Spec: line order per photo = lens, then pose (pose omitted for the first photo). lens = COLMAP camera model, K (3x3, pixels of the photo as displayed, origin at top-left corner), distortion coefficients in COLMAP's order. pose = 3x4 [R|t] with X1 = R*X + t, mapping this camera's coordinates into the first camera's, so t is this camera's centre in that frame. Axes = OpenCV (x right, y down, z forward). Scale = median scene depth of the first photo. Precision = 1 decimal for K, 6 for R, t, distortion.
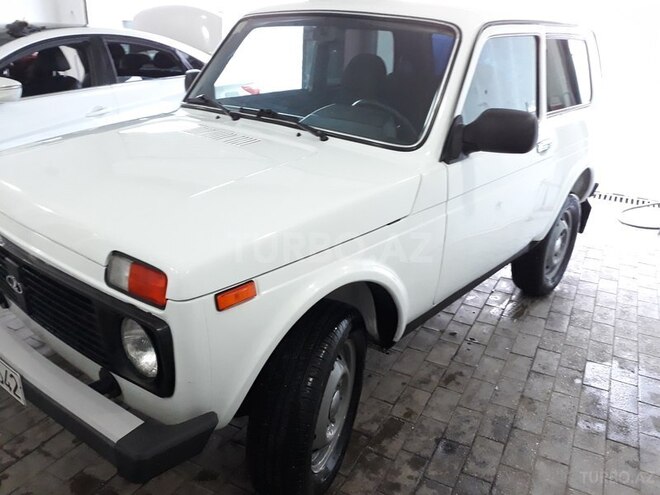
lens RADIAL K [[561.0, 0, 330.0], [0, 561.0, 247.5], [0, 0, 1]] dist [-0.120297, 0.120200]
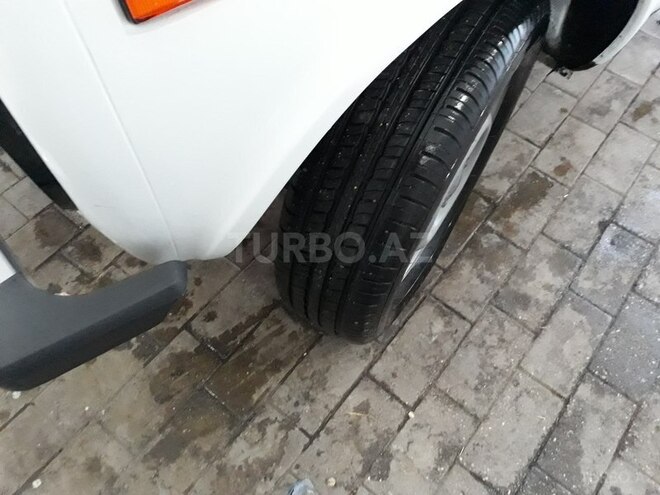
lens RADIAL K [[561.0, 0, 330.0], [0, 561.0, 247.5], [0, 0, 1]] dist [-0.120297, 0.120200]
pose [[0.982752, 0.152712, -0.104297, -0.032446], [-0.058020, 0.790123, 0.610196, 0.020112], [0.175592, -0.593619, 0.785356, 0.462631]]
